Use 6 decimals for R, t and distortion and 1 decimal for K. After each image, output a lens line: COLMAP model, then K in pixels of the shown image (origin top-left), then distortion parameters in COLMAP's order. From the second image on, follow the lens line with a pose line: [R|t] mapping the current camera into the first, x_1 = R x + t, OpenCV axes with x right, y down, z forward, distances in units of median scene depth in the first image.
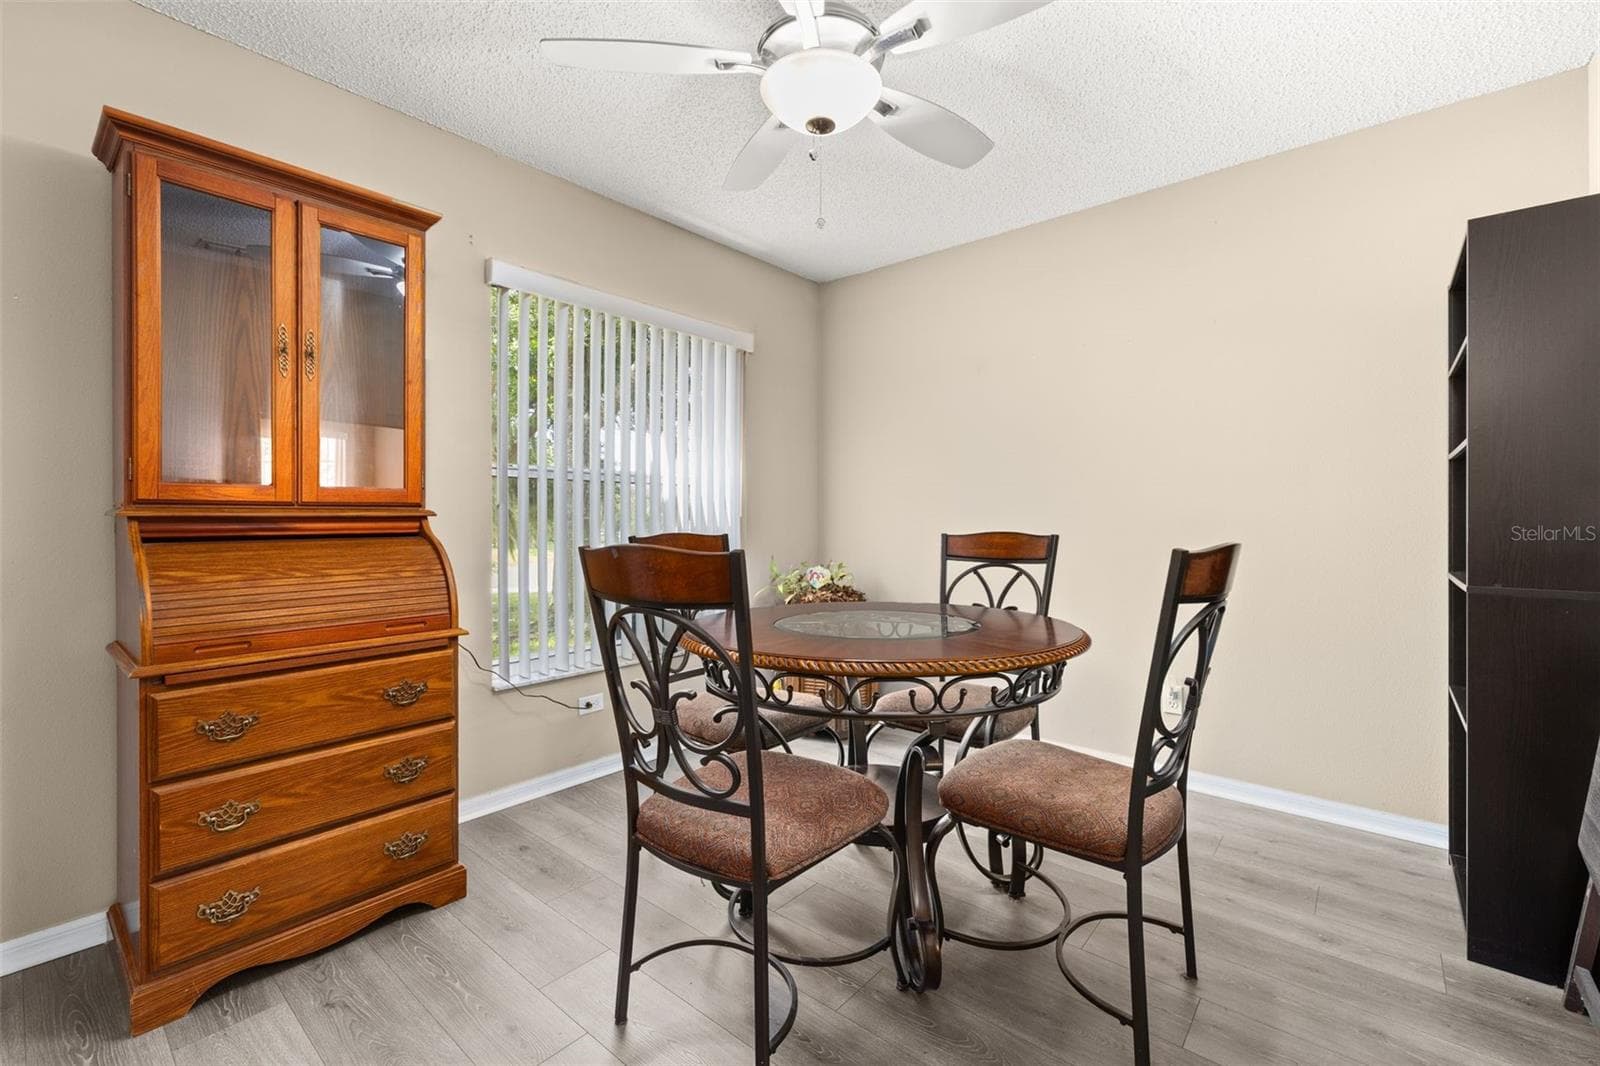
lens RADIAL K [[679.3, 0, 797.0], [0, 679.3, 526.8], [0, 0, 1]] dist [0.002369, -0.000359]
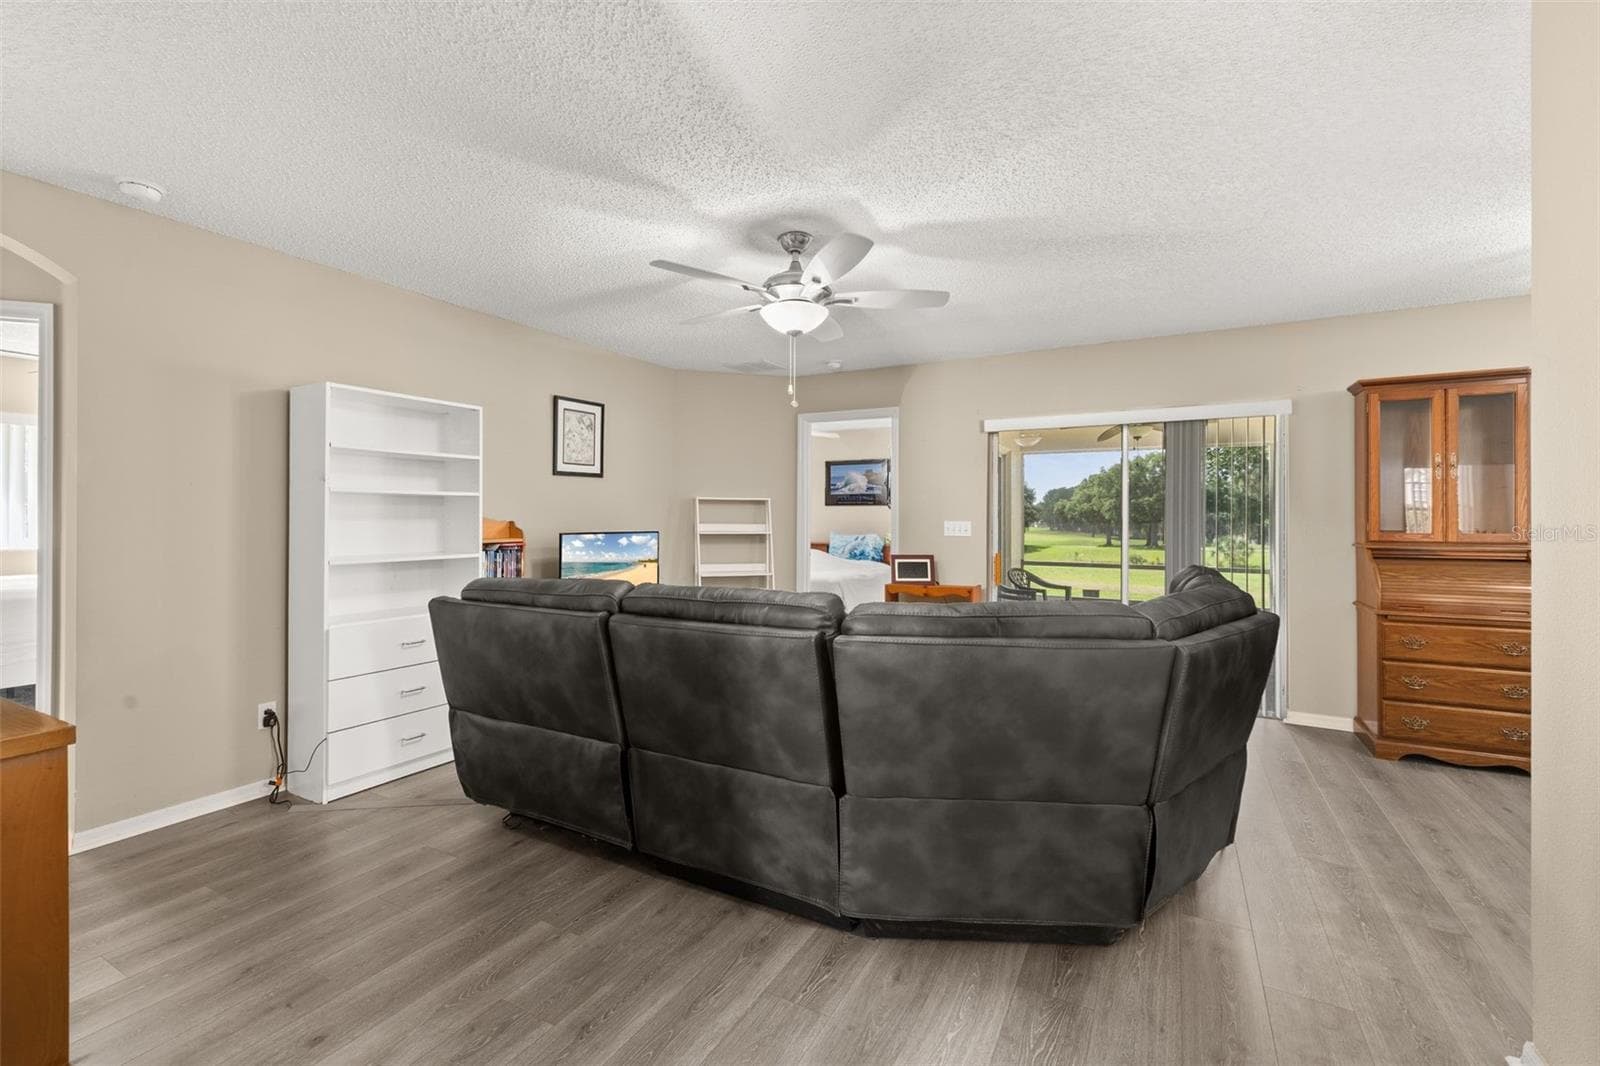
lens RADIAL K [[679.3, 0, 796.0], [0, 679.3, 517.1], [0, 0, 1]] dist [0.002369, -0.000359]
pose [[0.222512, -0.005718, -0.974913, 0.863329], [-0.005404, 0.999960, -0.007098, -0.092162], [0.974915, 0.006848, 0.222472, -1.426194]]
